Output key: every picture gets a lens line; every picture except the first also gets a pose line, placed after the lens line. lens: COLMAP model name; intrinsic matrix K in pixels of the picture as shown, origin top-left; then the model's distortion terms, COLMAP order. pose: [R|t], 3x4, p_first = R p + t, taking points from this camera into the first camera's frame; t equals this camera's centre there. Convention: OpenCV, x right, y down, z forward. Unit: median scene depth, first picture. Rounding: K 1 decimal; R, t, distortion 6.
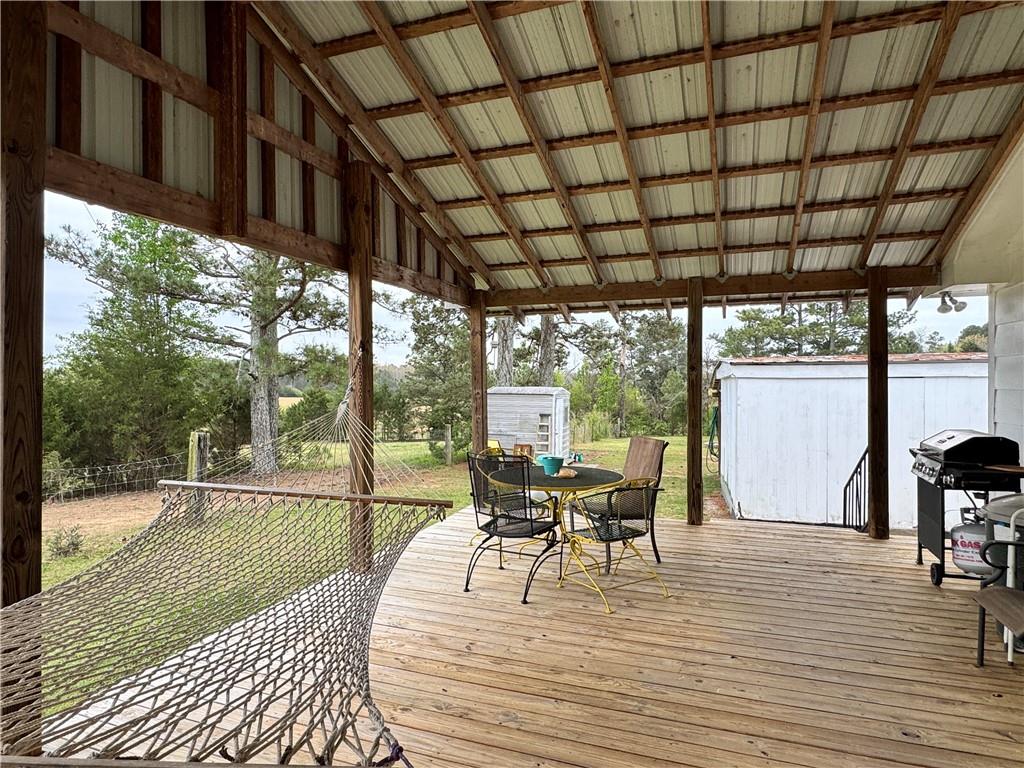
lens RADIAL K [[602.3, 0, 512.0], [0, 602.3, 384.0], [0, 0, 1]] dist [-0.005177, 0.002348]
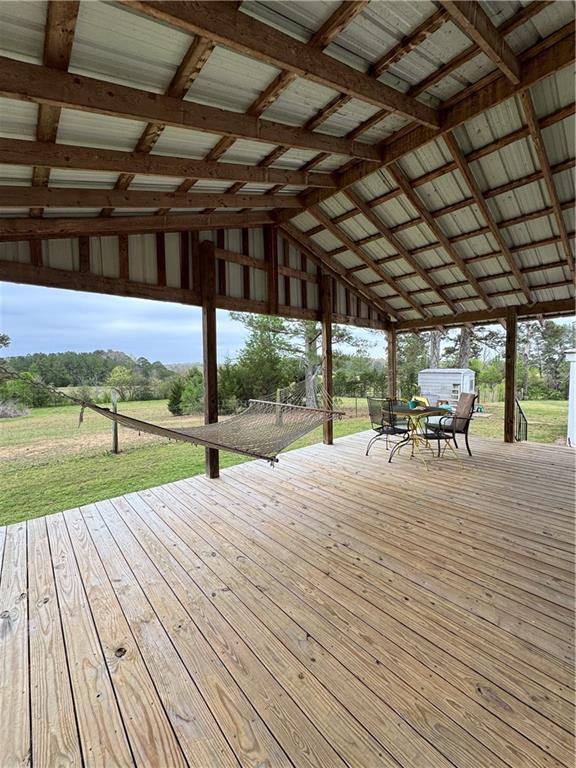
lens RADIAL K [[304.0, 0, 288.0], [0, 304.0, 384.0], [0, 0, 1]] dist [0.000273, -0.000004]
pose [[0.883986, 0.012692, -0.467341, 0.168850], [0.010904, 0.998800, 0.047752, 0.005863], [0.467386, -0.047308, 0.882787, -0.146271]]
